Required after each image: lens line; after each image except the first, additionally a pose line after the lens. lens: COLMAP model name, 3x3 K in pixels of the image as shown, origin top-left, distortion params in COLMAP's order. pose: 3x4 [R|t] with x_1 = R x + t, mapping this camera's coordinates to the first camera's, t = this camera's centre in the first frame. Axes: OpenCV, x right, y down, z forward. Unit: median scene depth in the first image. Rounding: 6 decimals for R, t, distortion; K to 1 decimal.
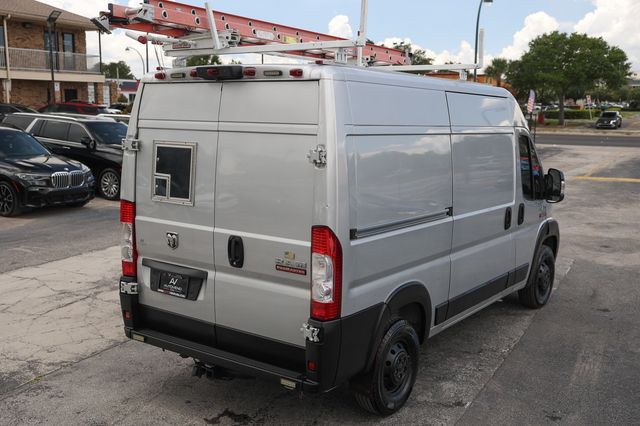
lens RADIAL K [[667.3, 0, 320.0], [0, 667.3, 213.0], [0, 0, 1]] dist [0.024919, 0.037092]
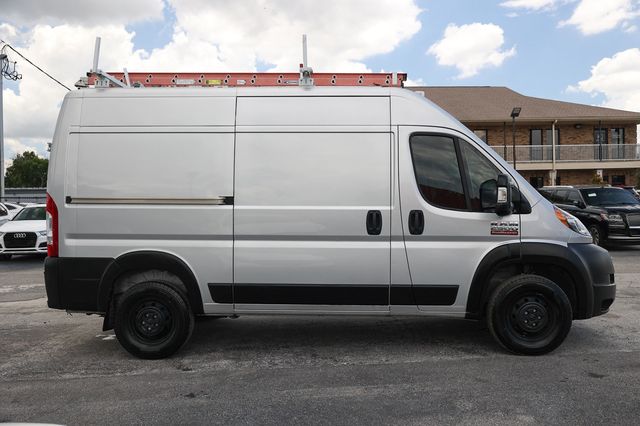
lens RADIAL K [[547.6, 0, 320.0], [0, 547.6, 213.0], [0, 0, 1]] dist [0.003668, 0.002299]
pose [[0.560419, -0.008416, -0.828166, 1.135557], [-0.105031, 0.991153, -0.081147, 0.083642], [0.821522, 0.132460, 0.554577, 0.675281]]
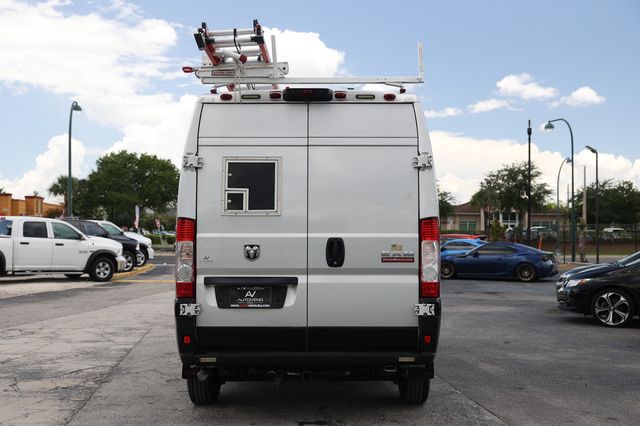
lens RADIAL K [[774.6, 0, 320.0], [0, 774.6, 213.0], [0, 0, 1]] dist [0.051532, 0.032723]
pose [[0.819837, 0.009313, 0.572521, -0.801508], [0.098275, 0.982742, -0.156714, 0.175261], [-0.564100, 0.184745, 0.804774, -0.022166]]
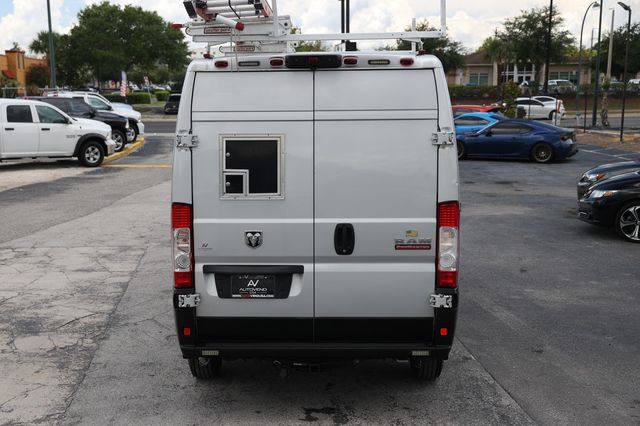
lens RADIAL K [[814.7, 0, 285.0], [0, 814.7, 222.7], [0, 0, 1]] dist [0.055168, 0.038997]
pose [[0.842137, -0.104335, 0.529074, -0.775934], [0.103129, 0.994156, 0.031898, -0.013925], [-0.529311, 0.027701, 0.847976, 0.003412]]
